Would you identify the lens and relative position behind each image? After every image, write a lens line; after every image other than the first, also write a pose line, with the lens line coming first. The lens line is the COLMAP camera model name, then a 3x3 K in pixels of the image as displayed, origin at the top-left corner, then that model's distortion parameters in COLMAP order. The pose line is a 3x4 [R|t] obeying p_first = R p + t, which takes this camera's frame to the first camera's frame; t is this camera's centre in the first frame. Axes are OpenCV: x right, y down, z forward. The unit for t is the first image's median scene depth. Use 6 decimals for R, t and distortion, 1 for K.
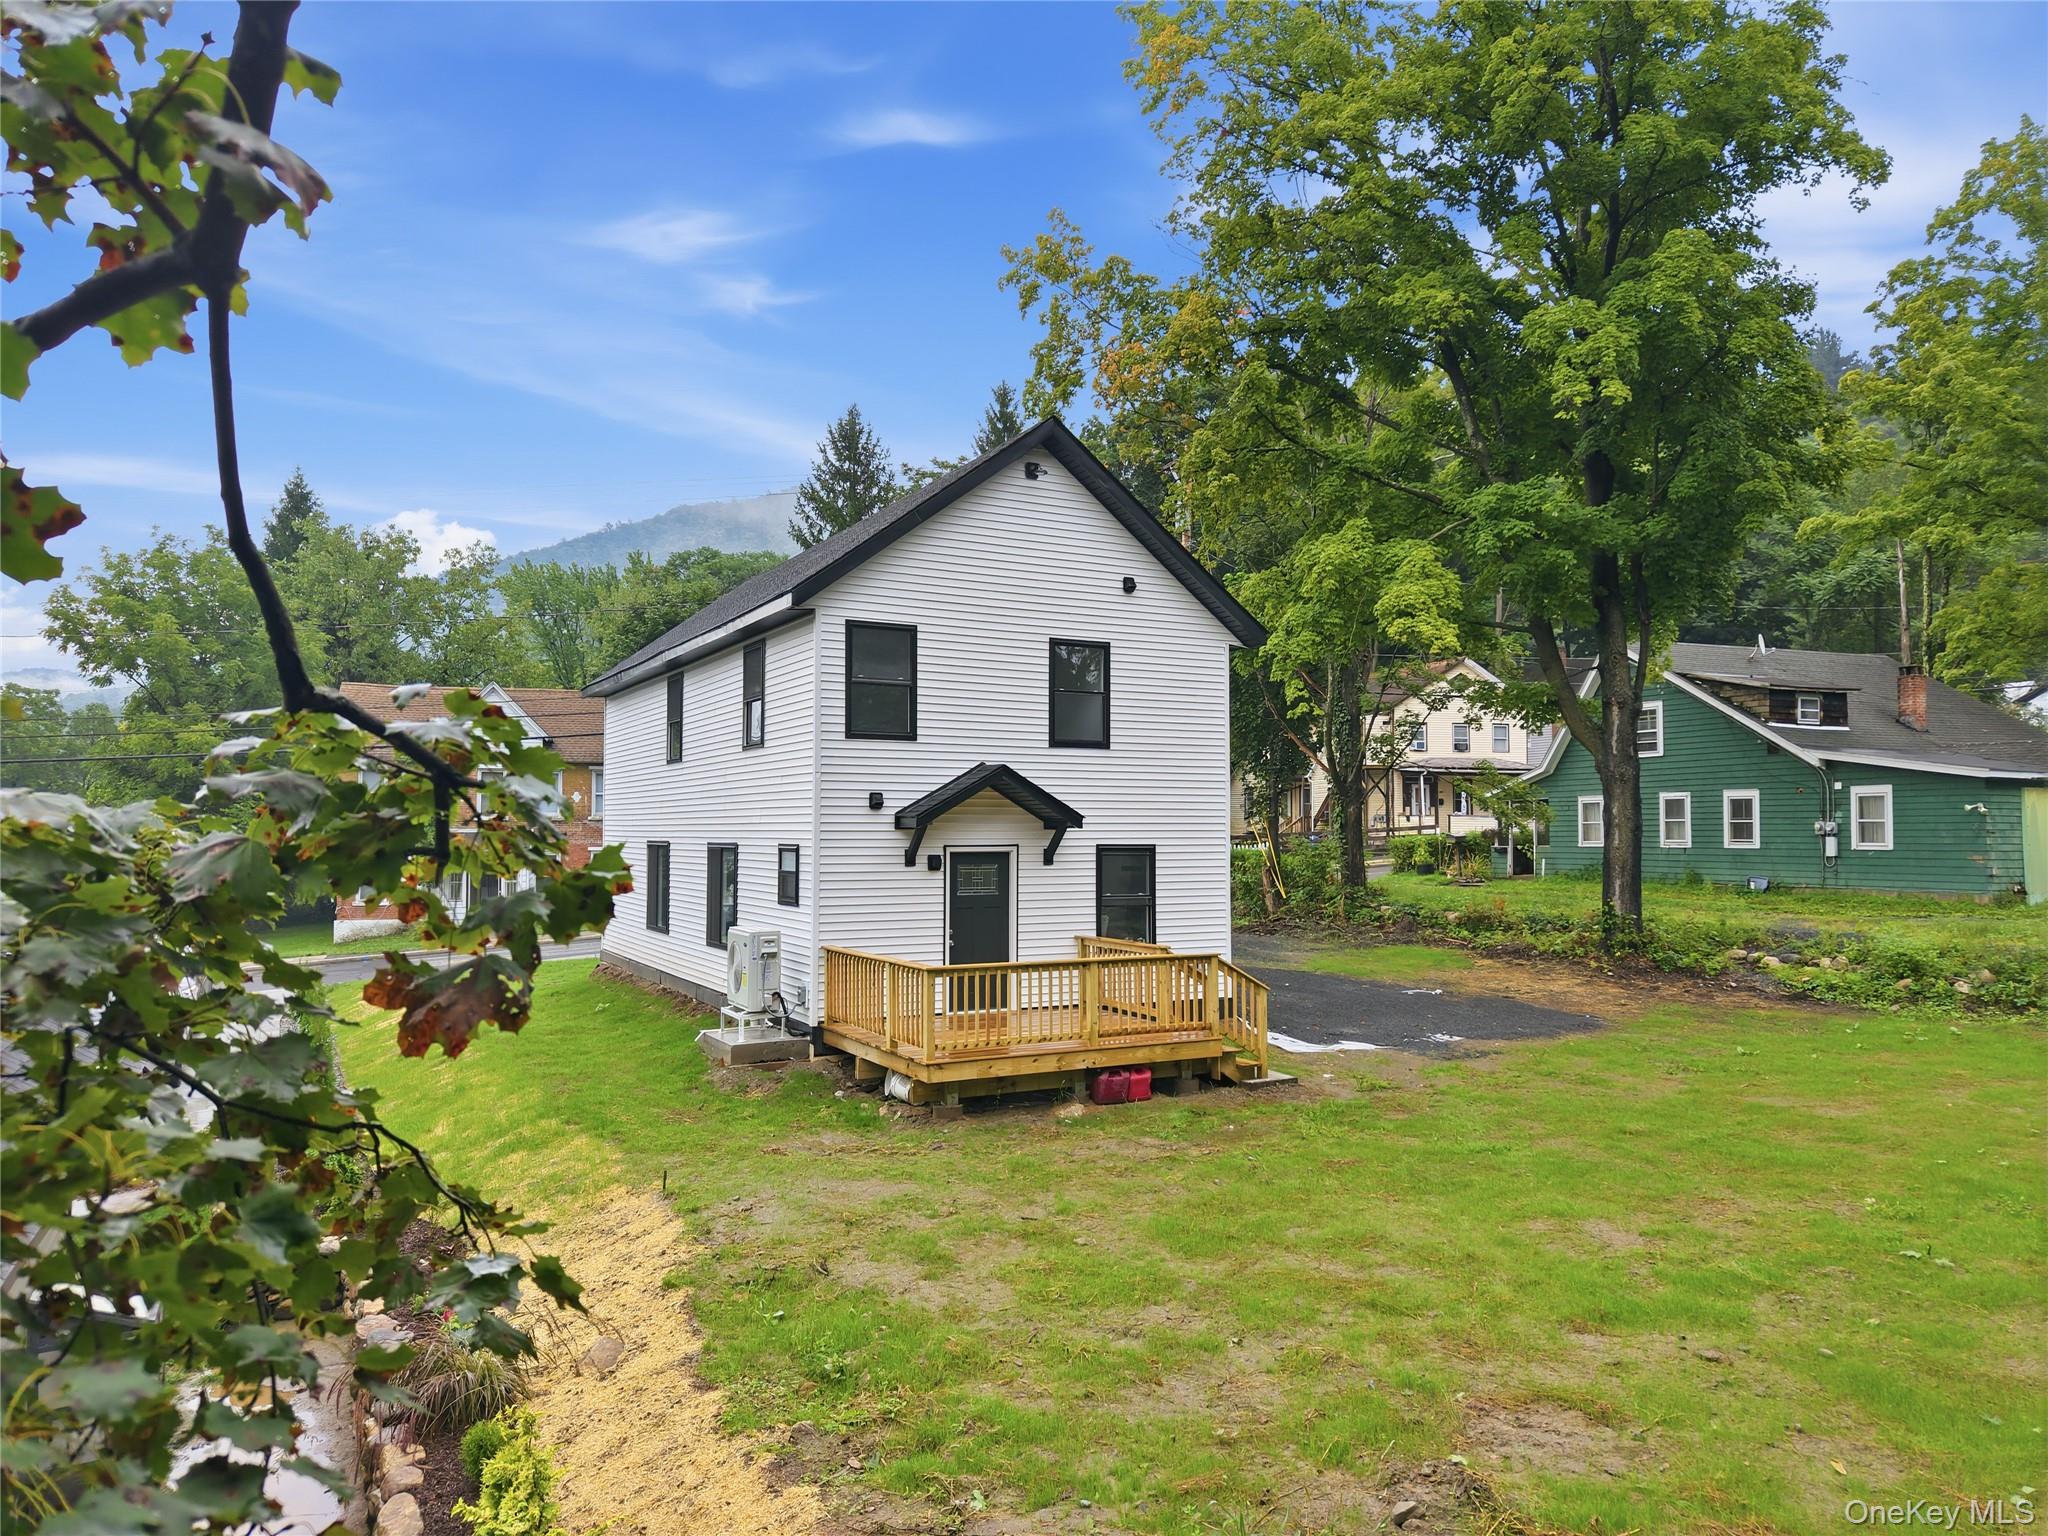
lens RADIAL K [[1356.0, 0, 1024.0], [0, 1356.0, 768.0], [0, 0, 1]] dist [0.081417, -0.105057]
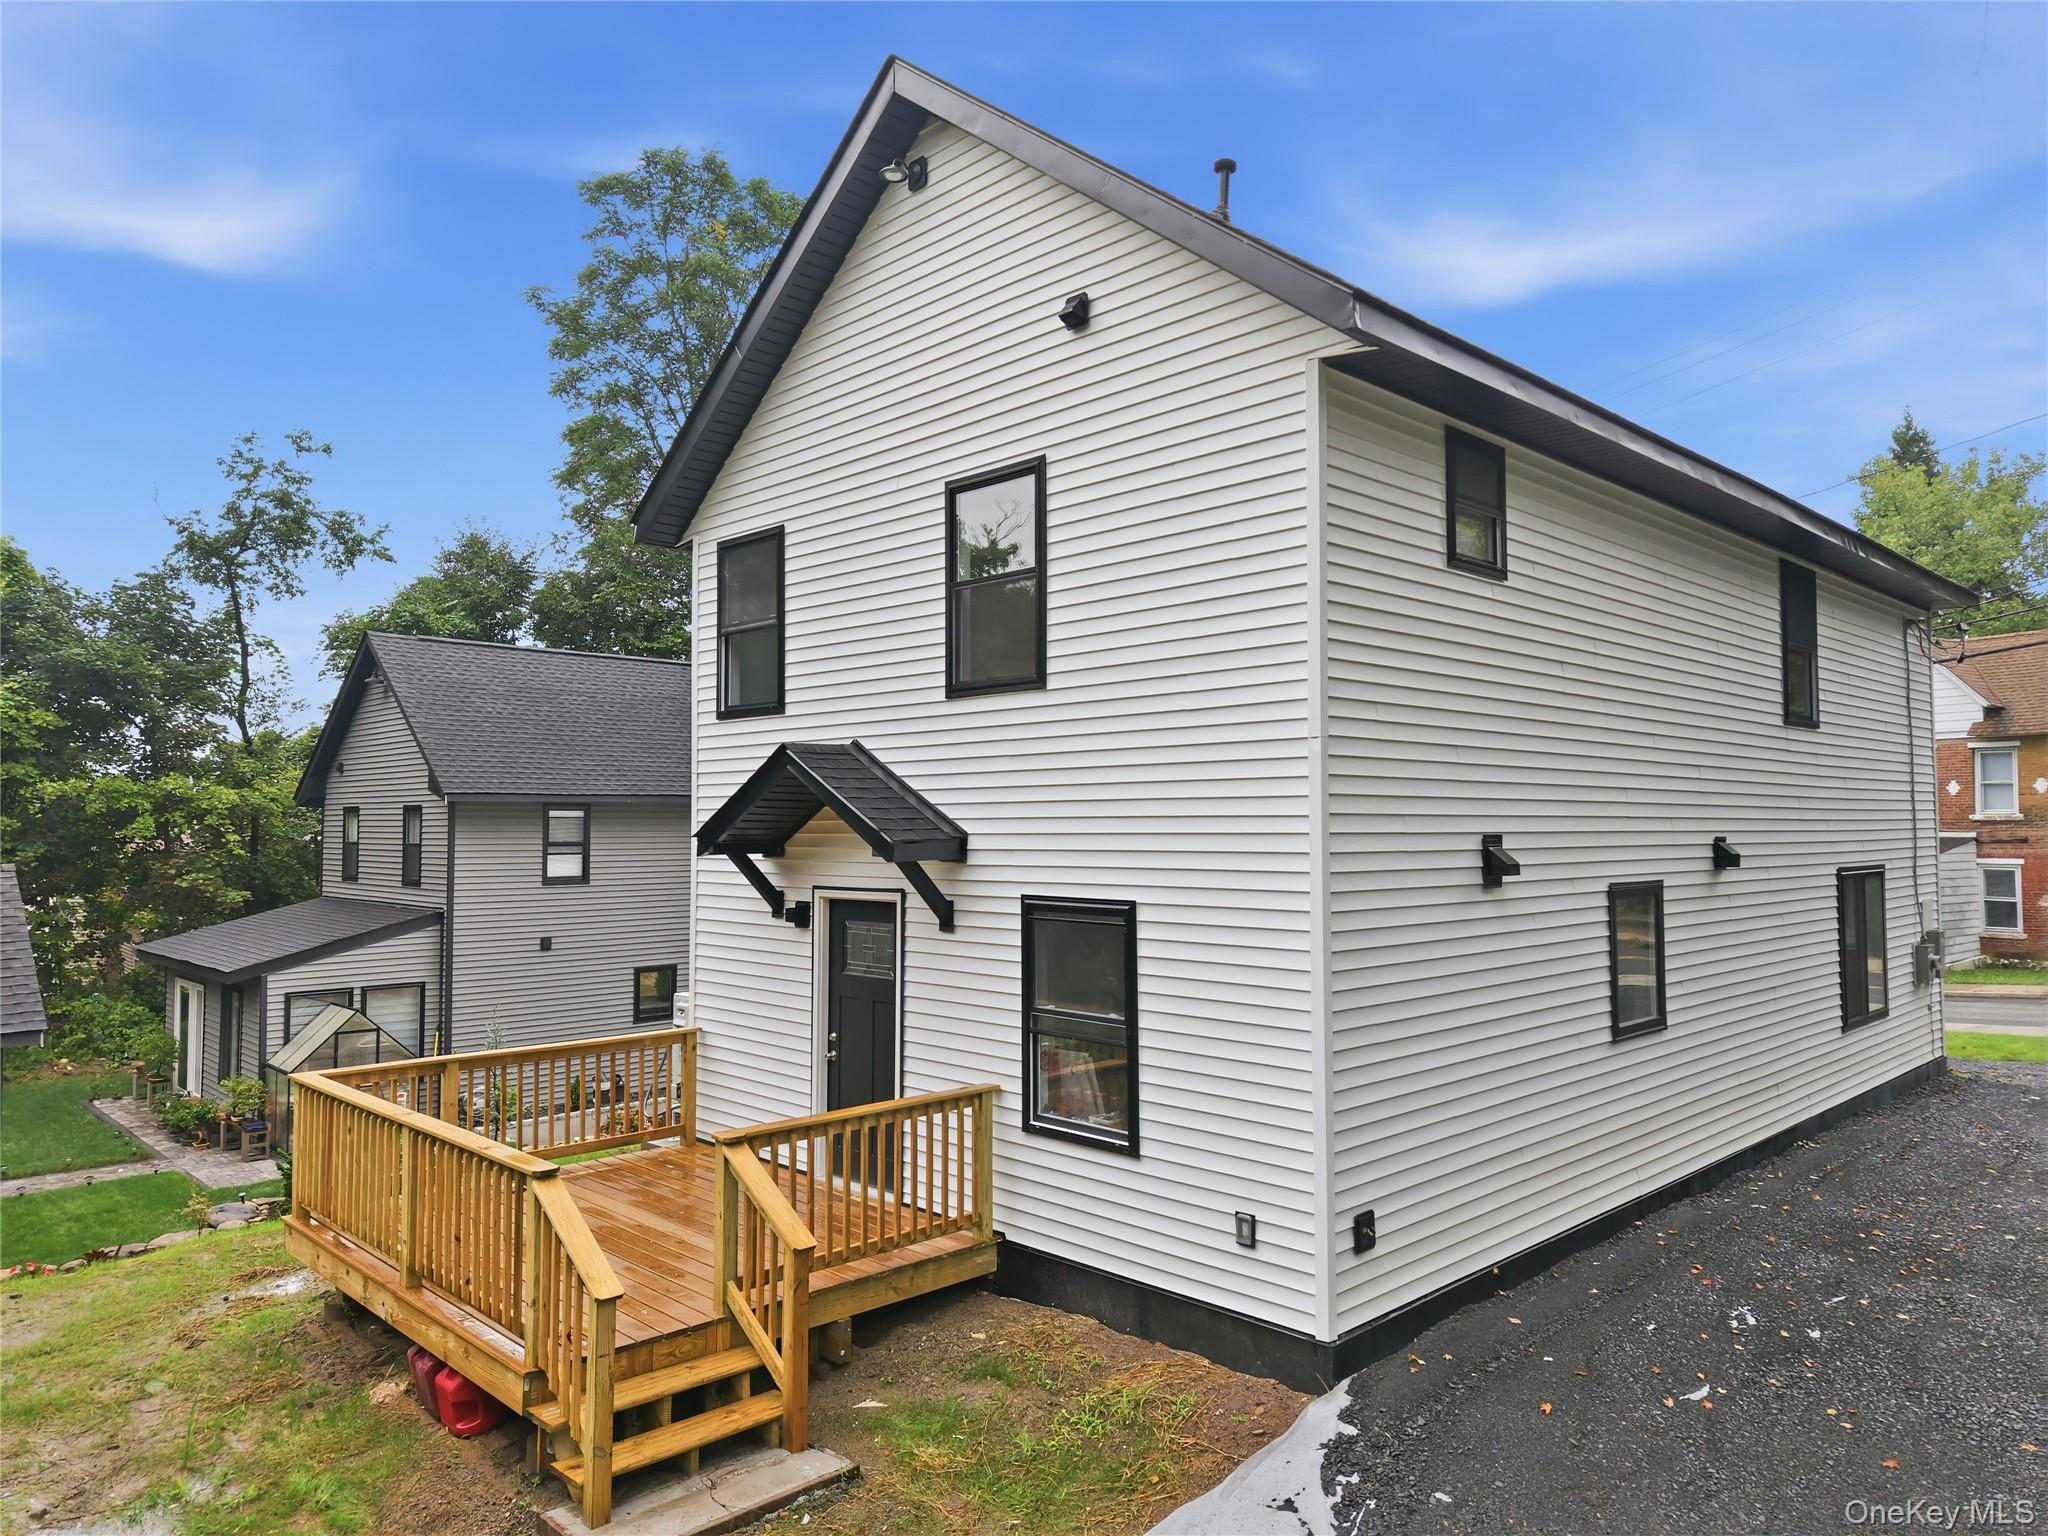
lens RADIAL K [[1351.2, 0, 1032.4], [0, 1351.2, 779.0], [0, 0, 1]] dist [0.071958, -0.062028]
pose [[0.281405, -0.035198, -0.958943, 0.538514], [0.046745, 0.998643, -0.022938, 0.028857], [0.958450, -0.038371, 0.282669, 0.932602]]
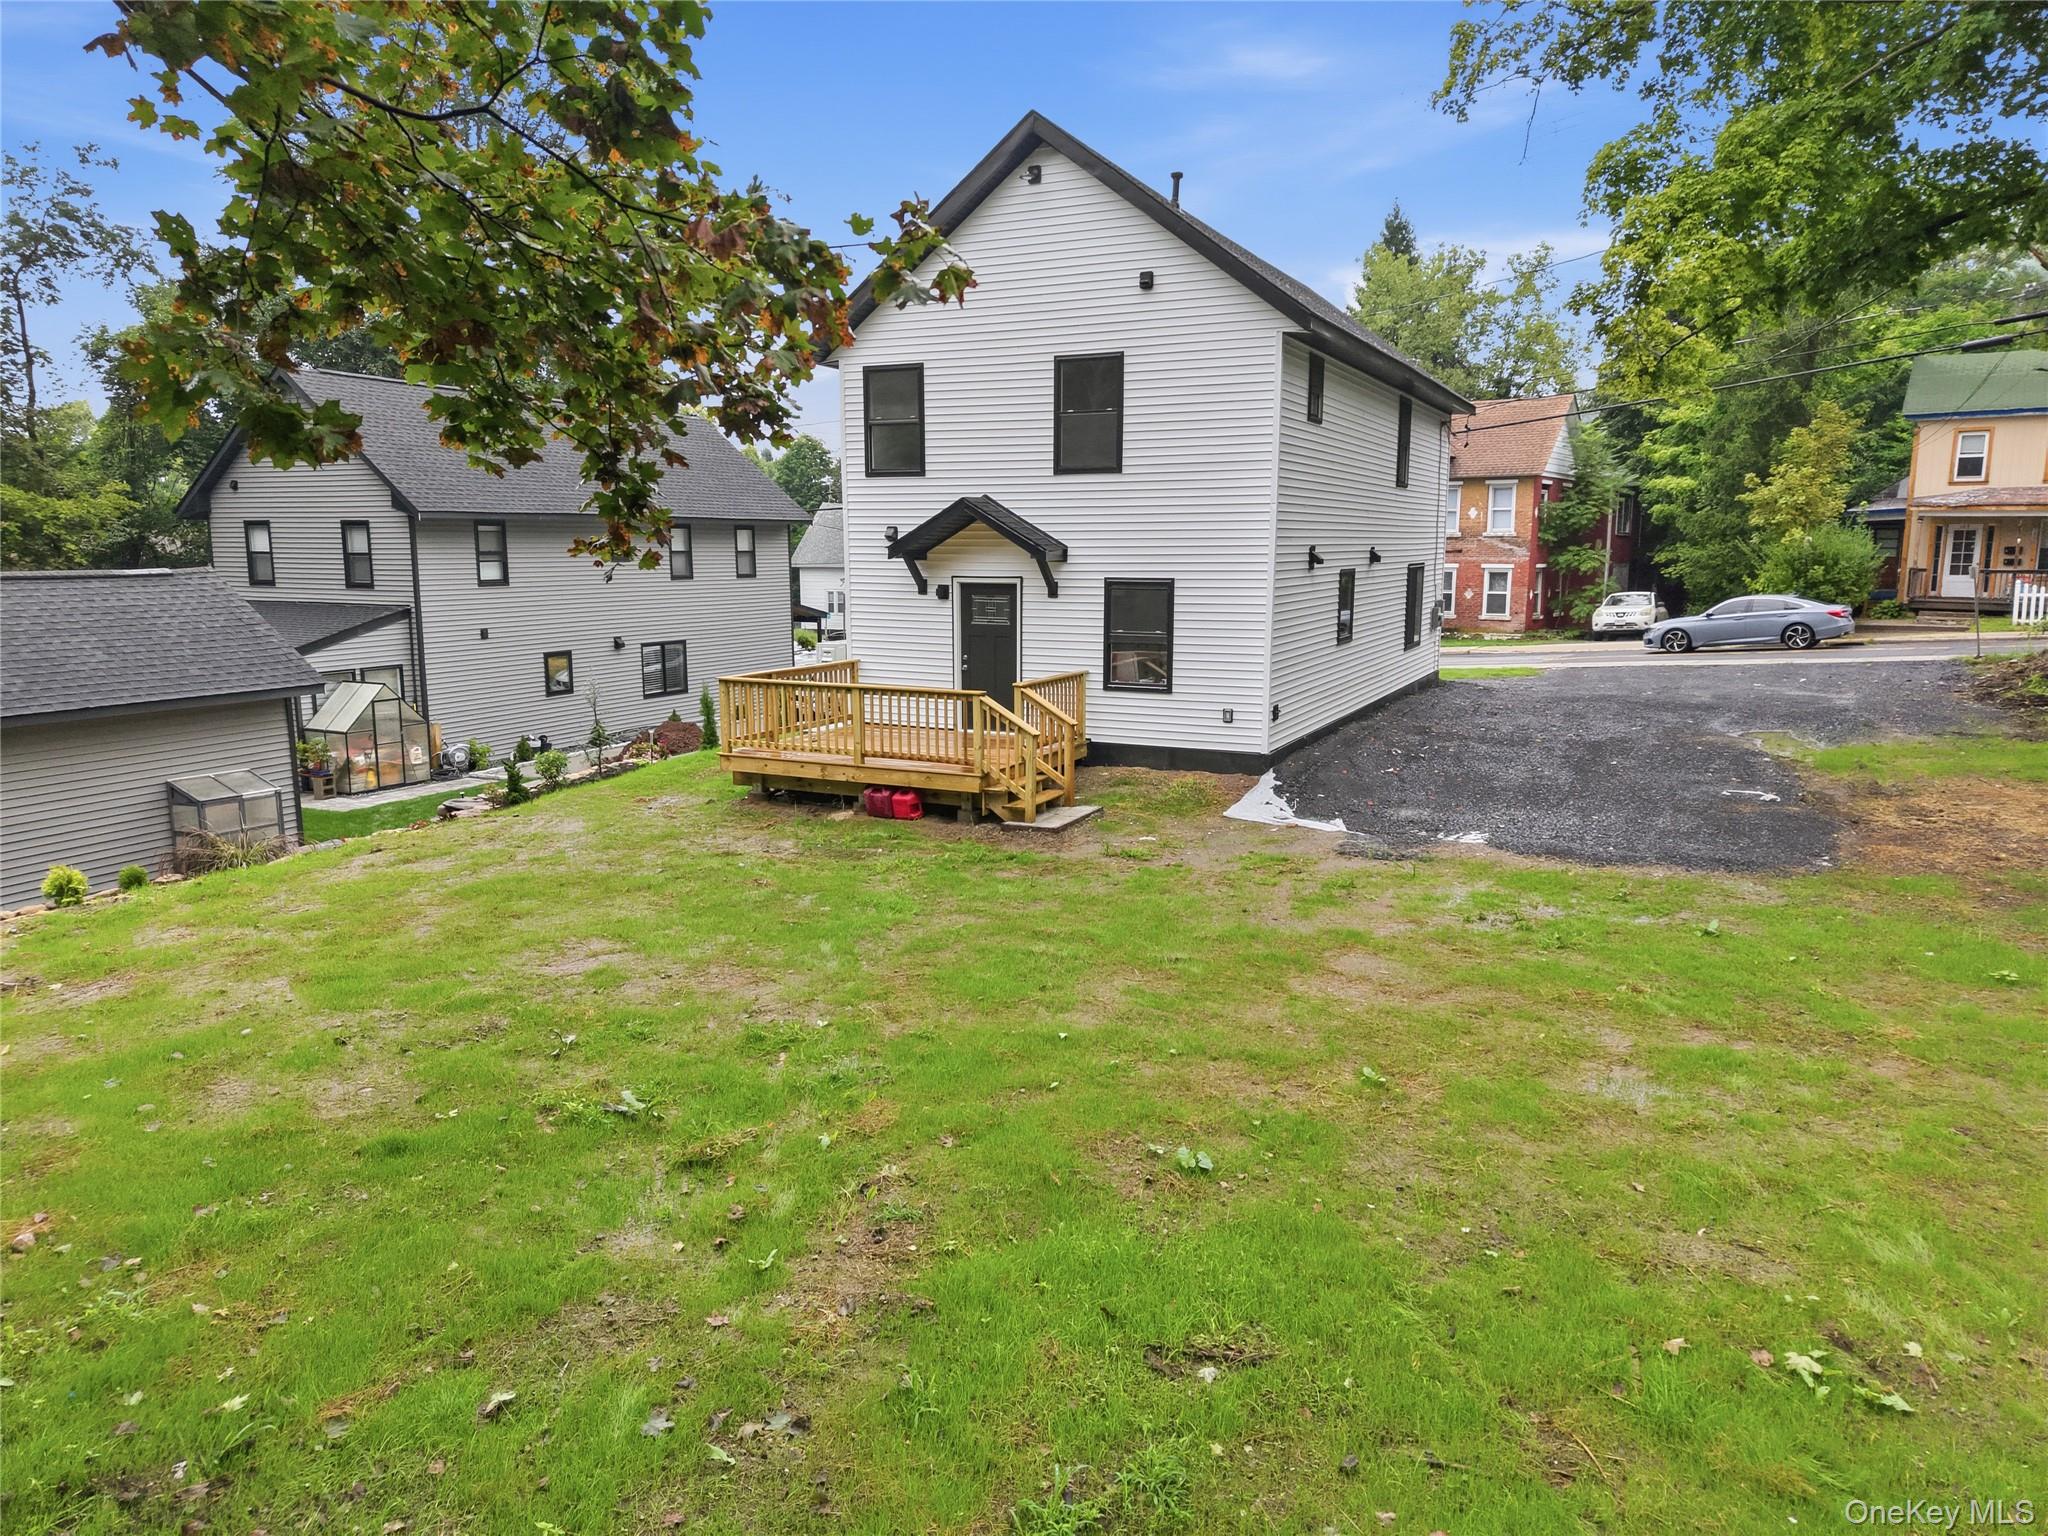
lens RADIAL K [[1356.0, 0, 1024.0], [0, 1356.0, 768.0], [0, 0, 1]] dist [0.081417, -0.105057]
pose [[0.584916, 0.132007, -0.800279, 0.859319], [0.038151, 0.981097, 0.189717, 0.005265], [0.810196, -0.141500, 0.568824, 0.416849]]
